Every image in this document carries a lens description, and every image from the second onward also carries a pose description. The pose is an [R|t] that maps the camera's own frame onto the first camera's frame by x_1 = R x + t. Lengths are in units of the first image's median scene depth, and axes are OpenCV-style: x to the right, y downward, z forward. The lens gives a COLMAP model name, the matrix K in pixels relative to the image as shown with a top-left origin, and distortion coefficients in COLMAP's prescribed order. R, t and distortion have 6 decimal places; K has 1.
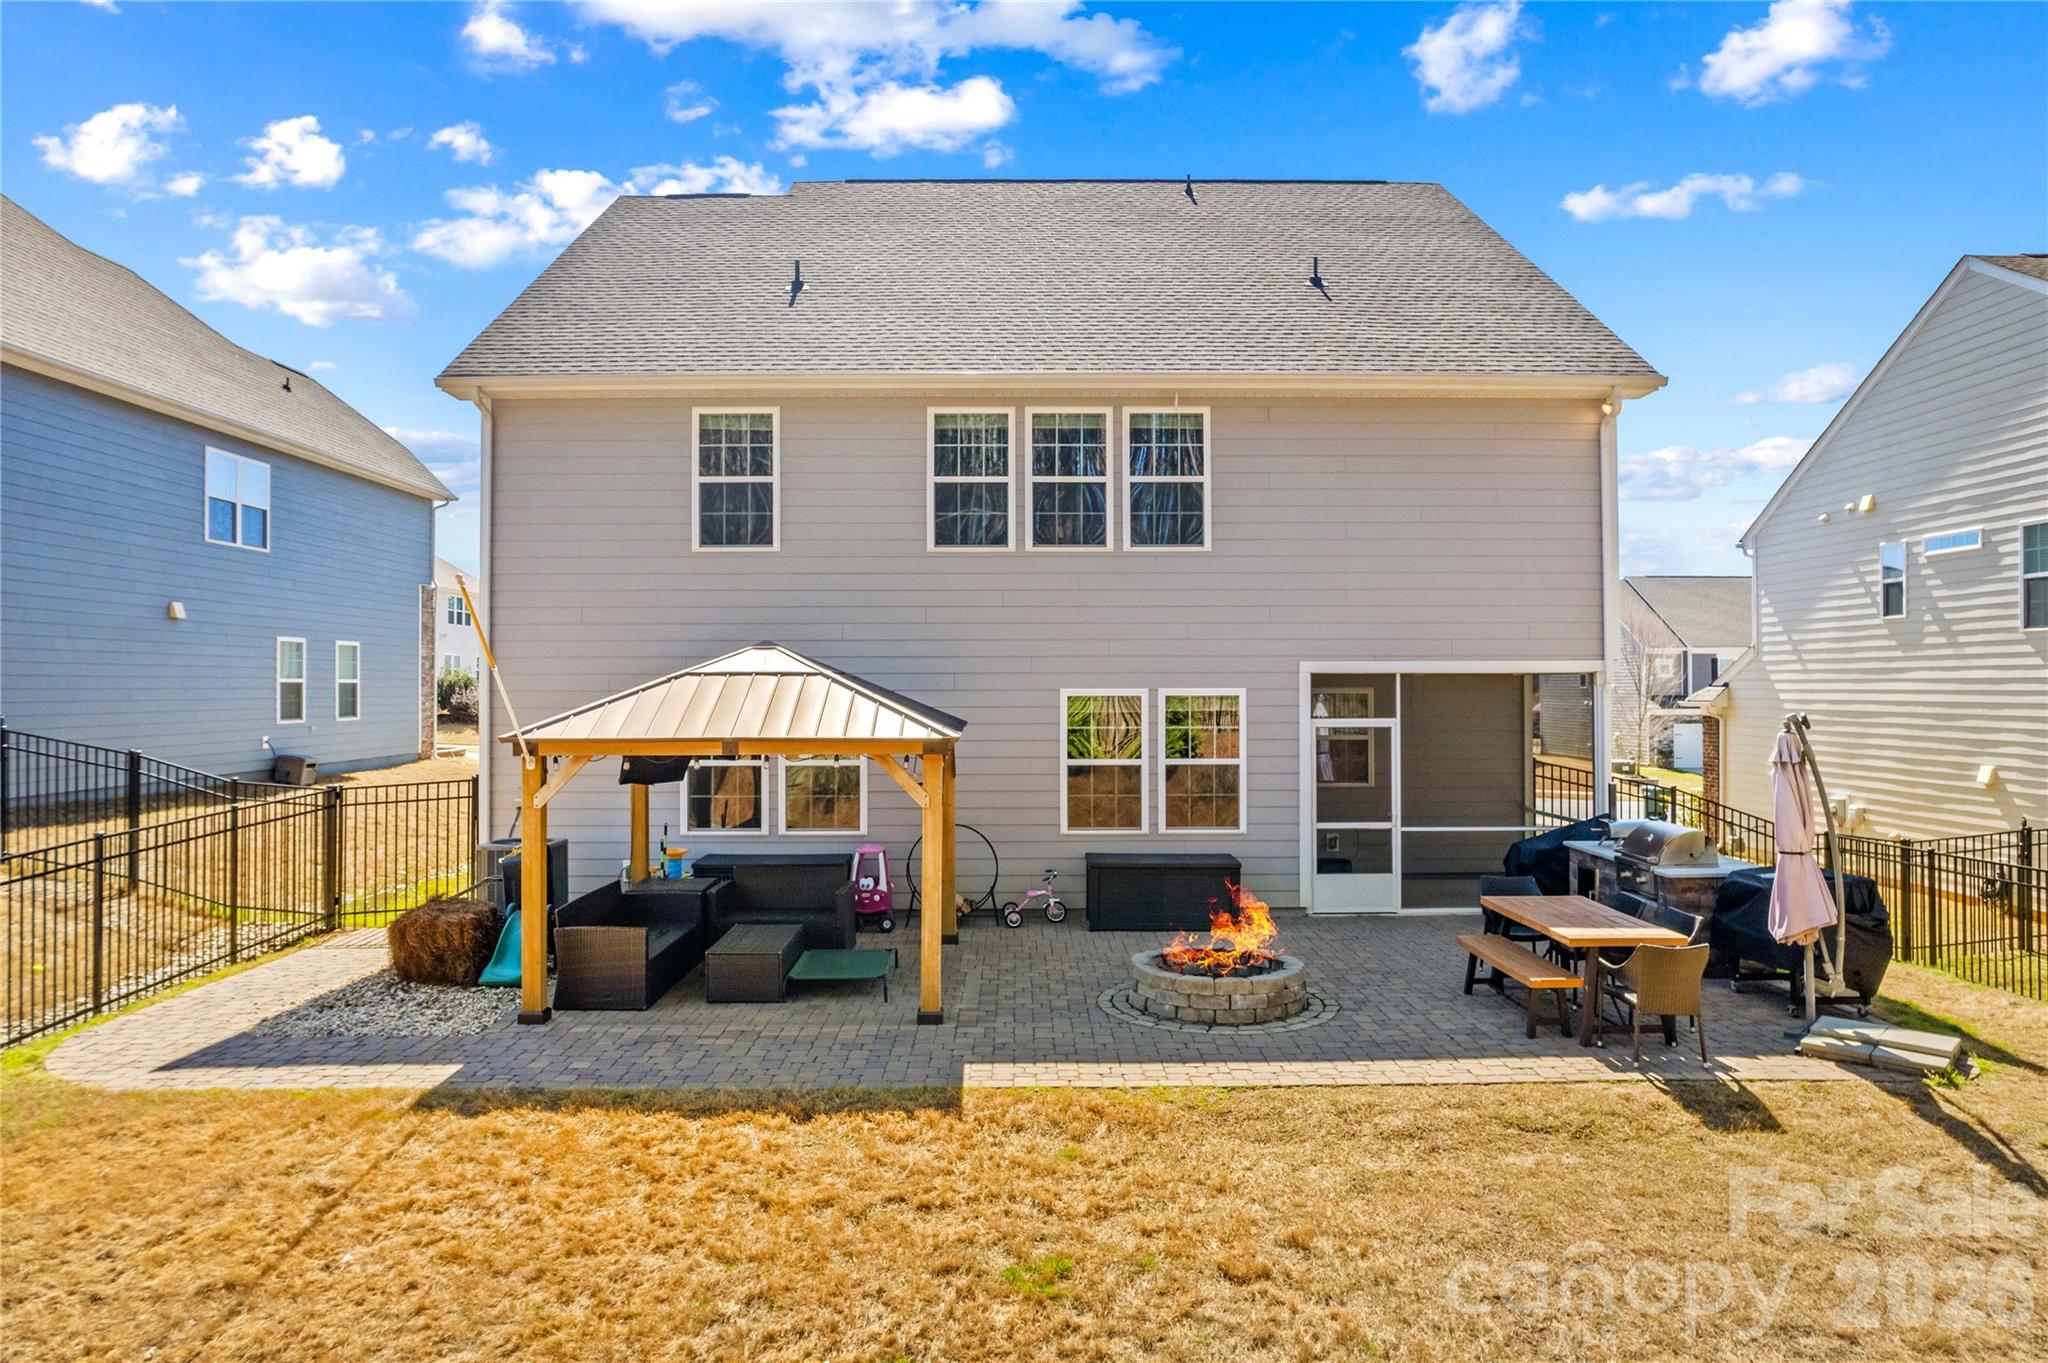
lens RADIAL K [[1318.5, 0, 1013.4], [0, 1318.5, 671.5], [0, 0, 1]] dist [-0.070593, 0.060513]
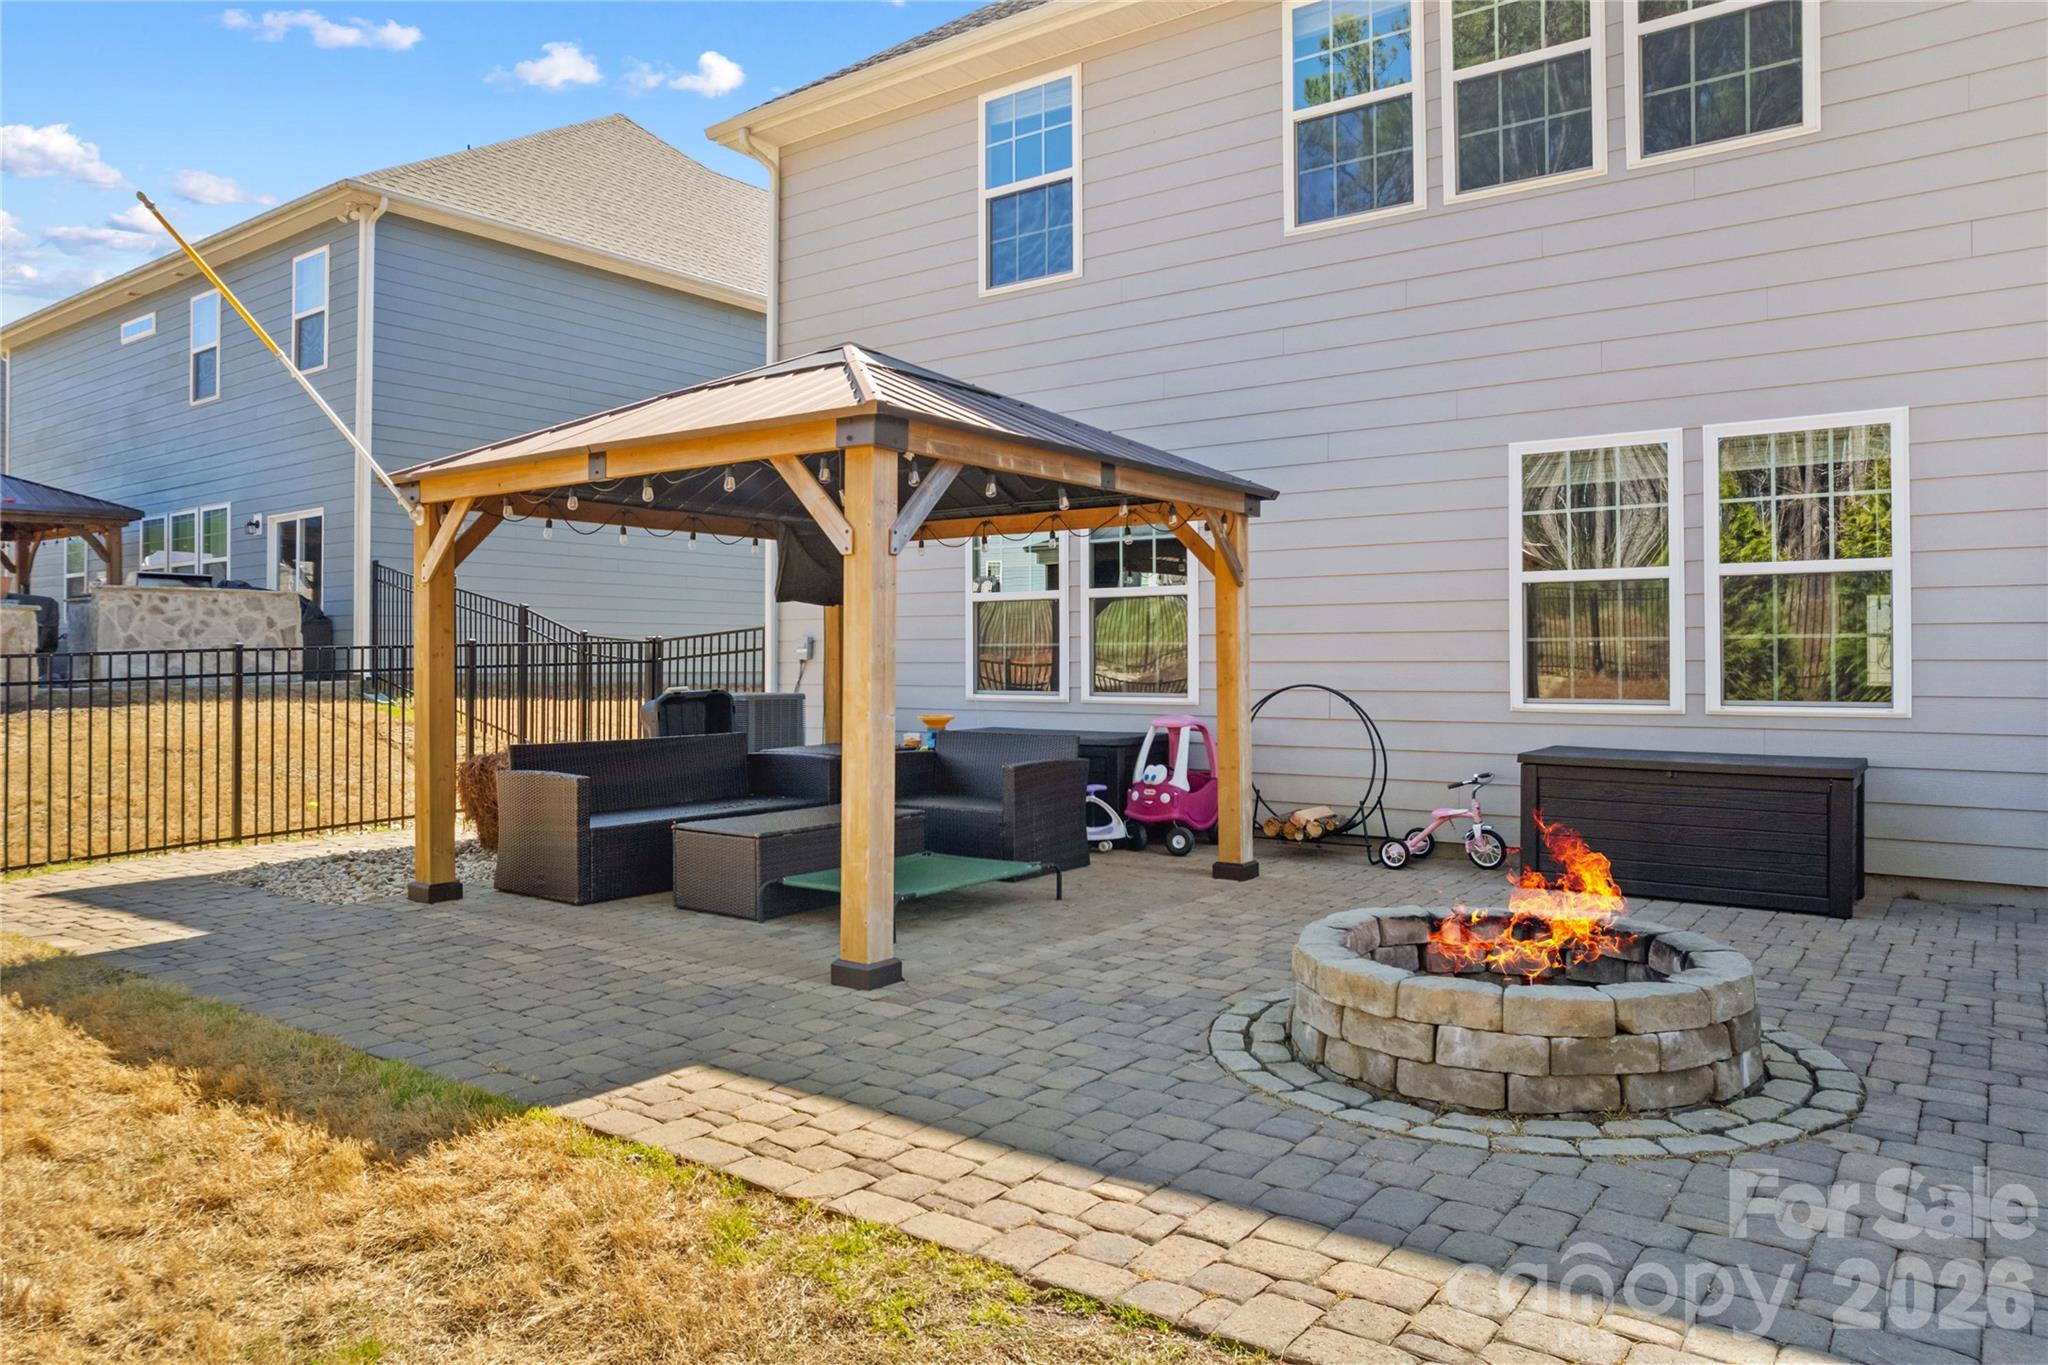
lens RADIAL K [[1354.4, 0, 1022.0], [0, 1354.4, 642.6], [0, 0, 1]] dist [-0.047901, 0.000573]
pose [[0.804111, -0.006161, -0.594447, 0.204175], [0.004572, 0.999981, -0.004179, 0.097153], [0.594461, 0.000642, 0.804124, 0.432846]]
